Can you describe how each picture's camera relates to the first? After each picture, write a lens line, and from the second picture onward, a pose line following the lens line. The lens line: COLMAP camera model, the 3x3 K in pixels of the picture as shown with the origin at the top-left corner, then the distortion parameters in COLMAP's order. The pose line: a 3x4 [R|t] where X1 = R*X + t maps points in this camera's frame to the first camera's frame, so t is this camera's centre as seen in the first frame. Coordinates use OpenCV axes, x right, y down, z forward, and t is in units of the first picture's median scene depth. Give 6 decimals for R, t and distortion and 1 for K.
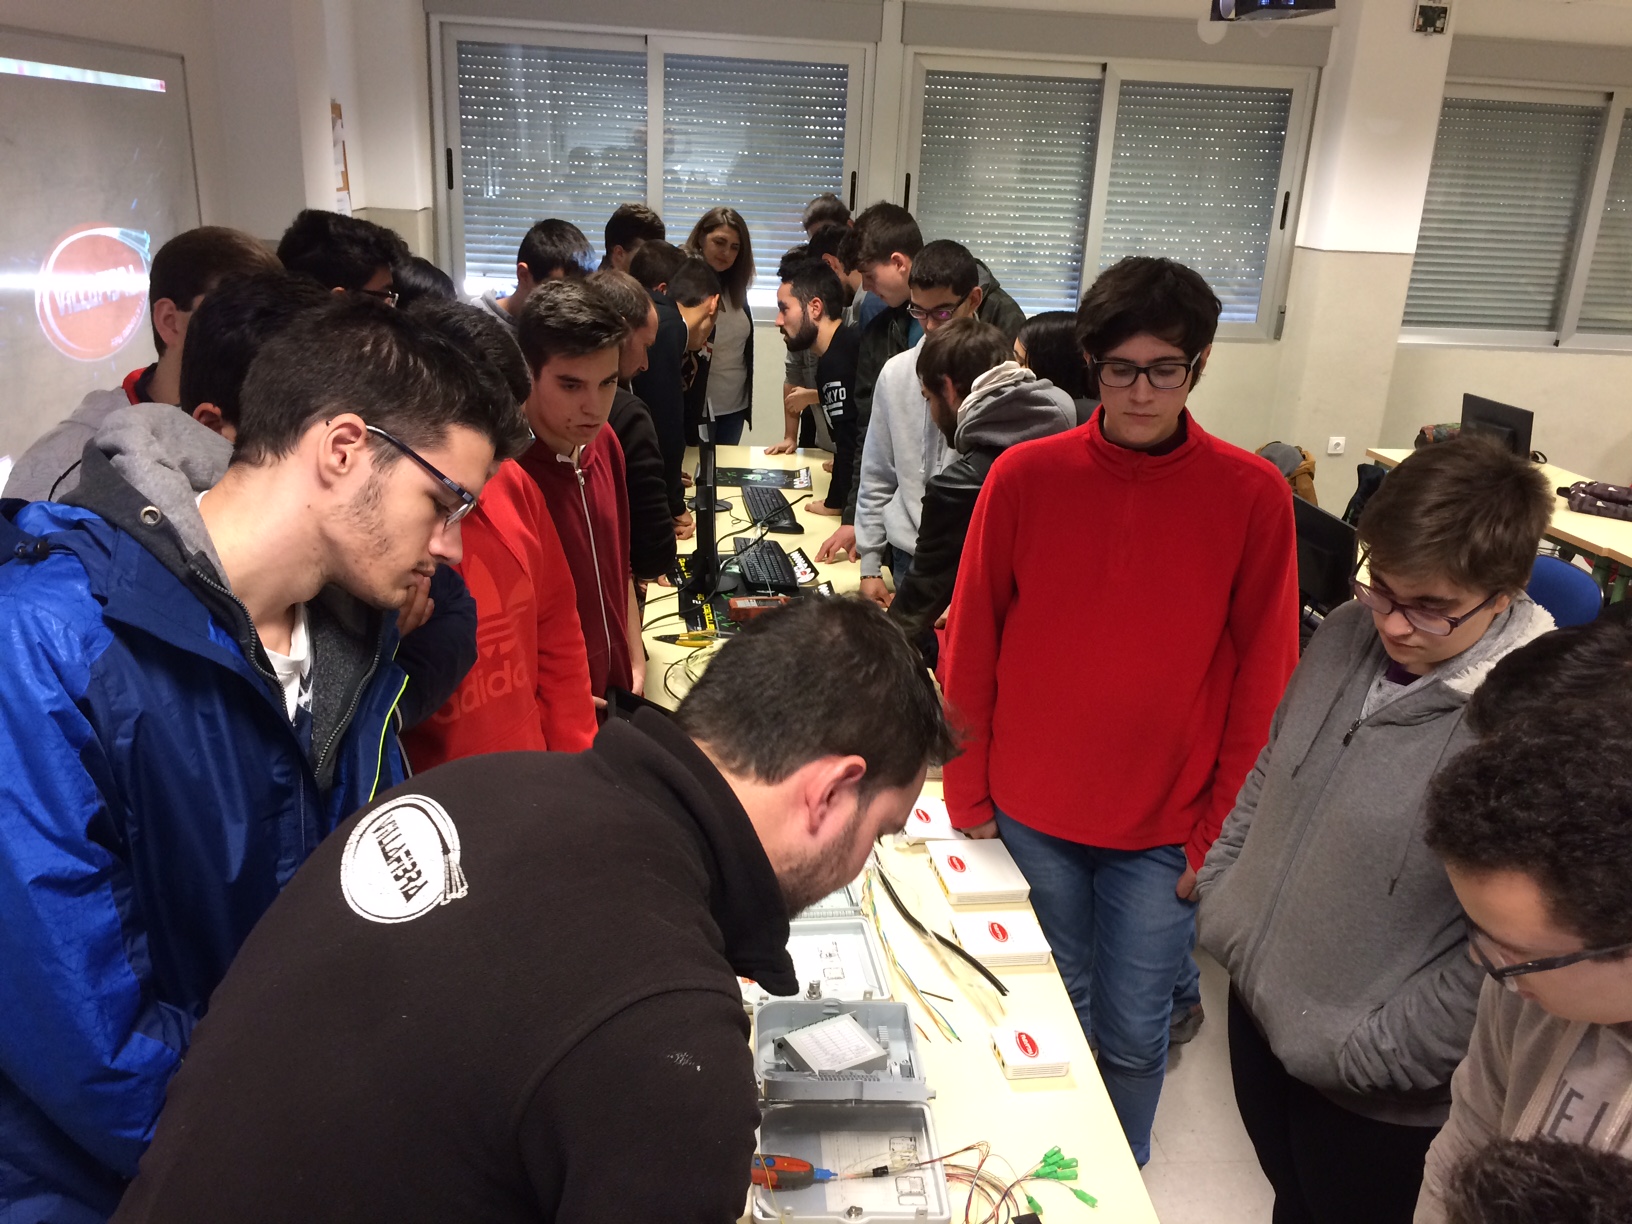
lens RADIAL K [[1401.4, 0, 823.5], [0, 1401.4, 601.5], [0, 0, 1]] dist [0.091028, -0.113623]
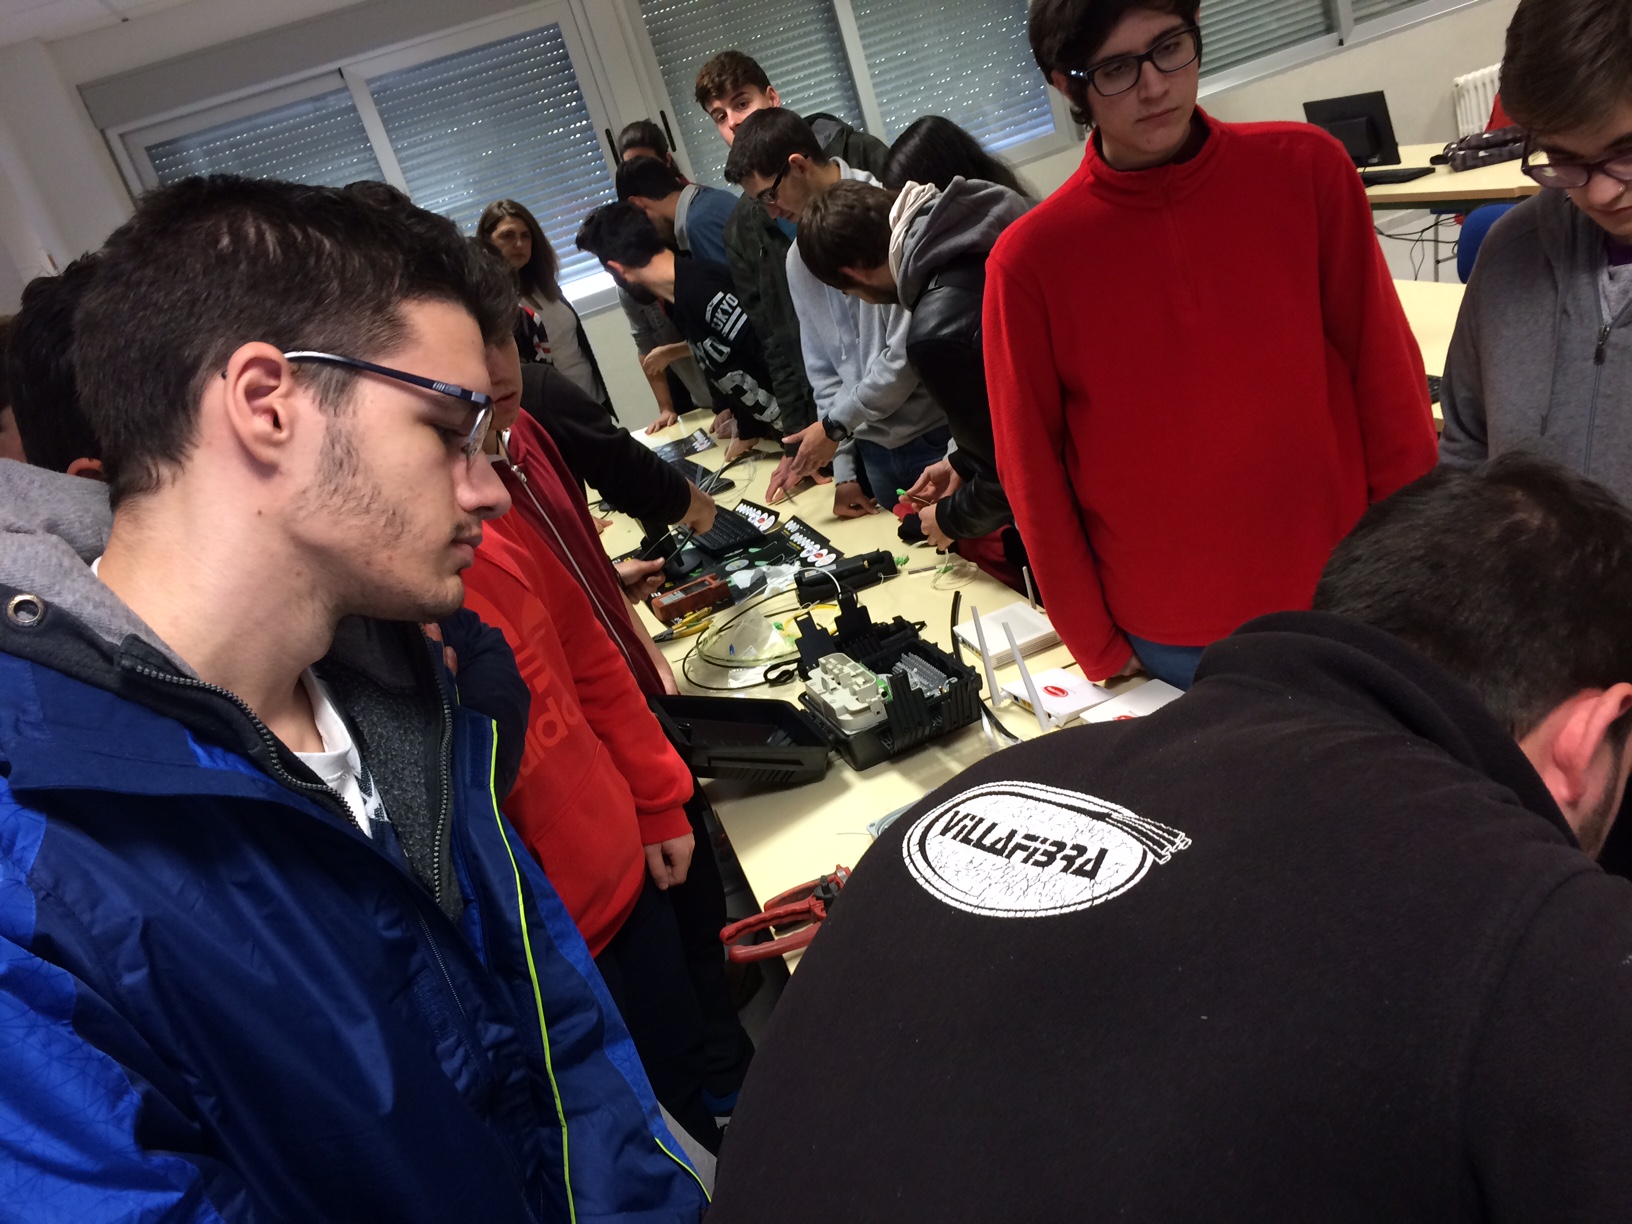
lens RADIAL K [[1357.0, 0, 789.9], [0, 1357.0, 610.5], [0, 0, 1]] dist [0.079077, -0.095527]
pose [[0.921702, -0.381817, 0.068416, -0.059273], [0.380914, 0.924236, 0.026306, 0.012586], [-0.073277, 0.001815, 0.997310, 0.109244]]
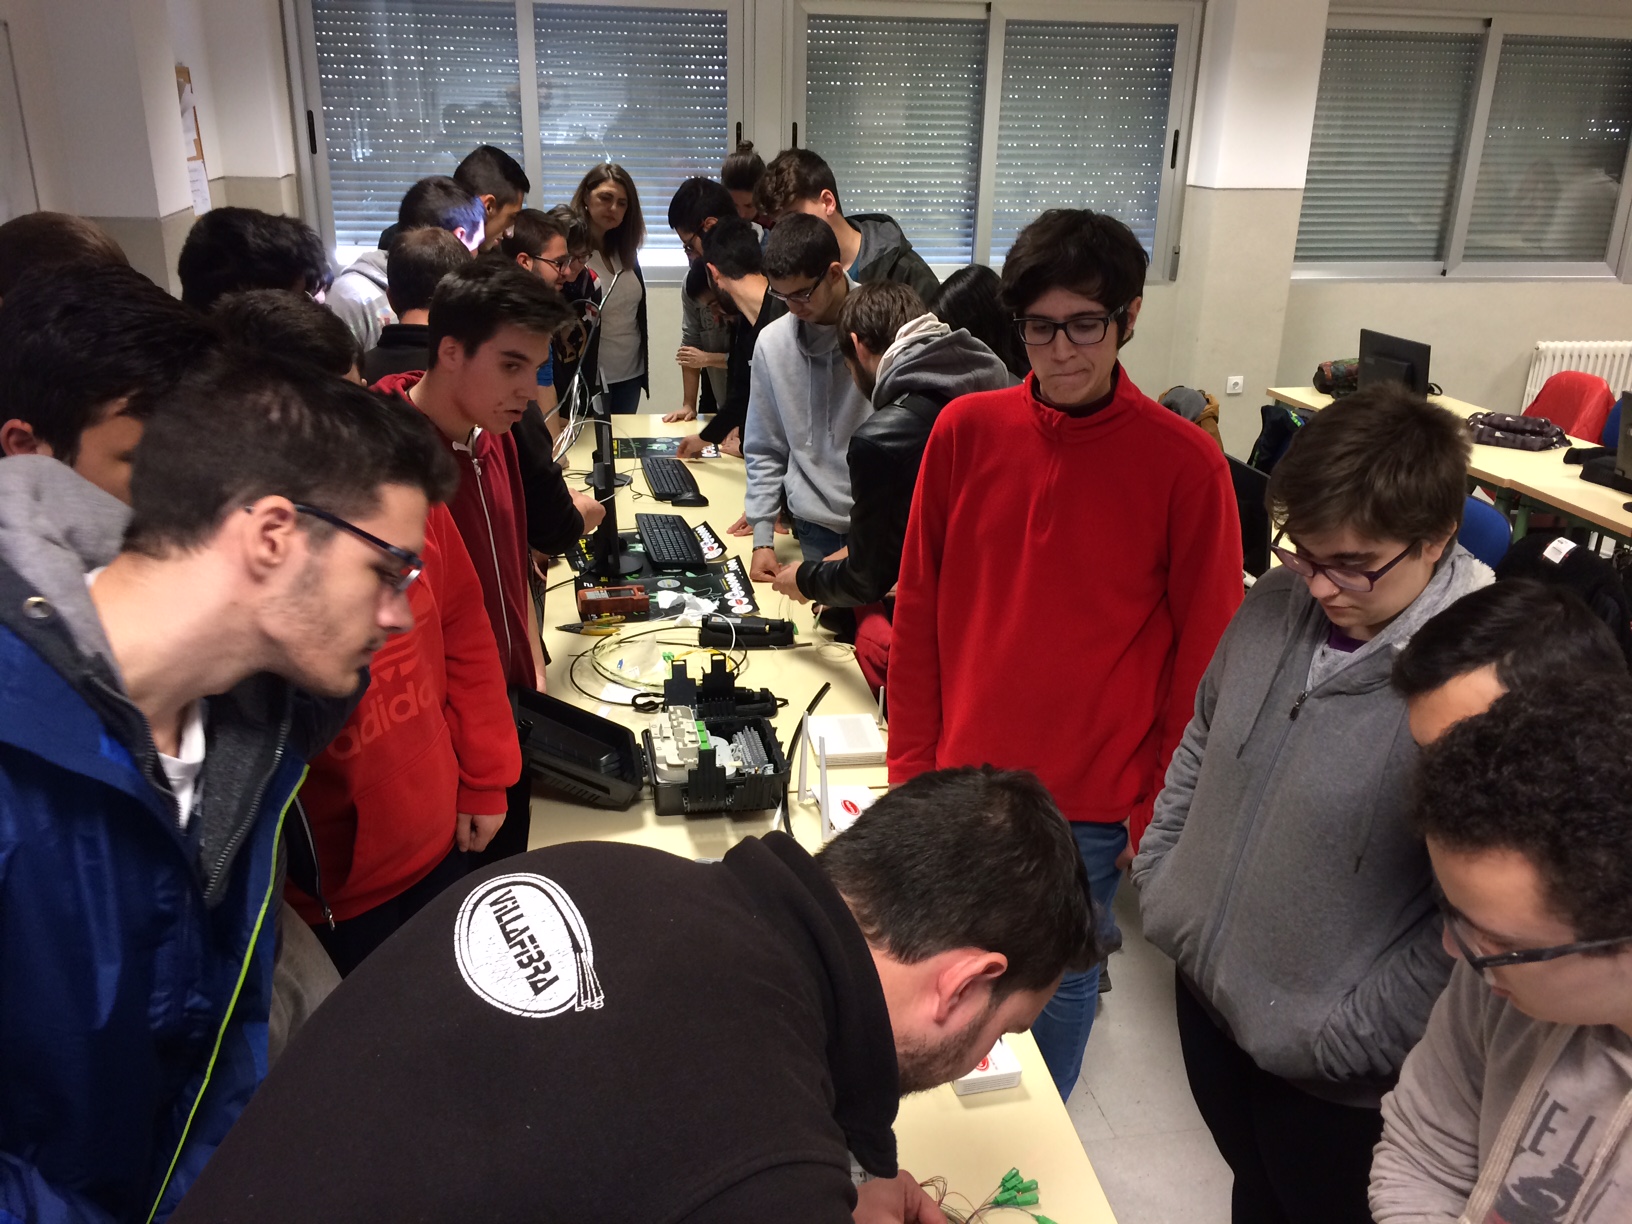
lens RADIAL K [[1374.5, 0, 818.1], [0, 1374.5, 603.1], [0, 0, 1]] dist [0.089913, -0.108496]
pose [[0.996642, -0.053507, 0.061983, -0.001047], [0.051061, 0.997878, 0.040404, -0.013205], [-0.064013, -0.037104, 0.997259, 0.041770]]
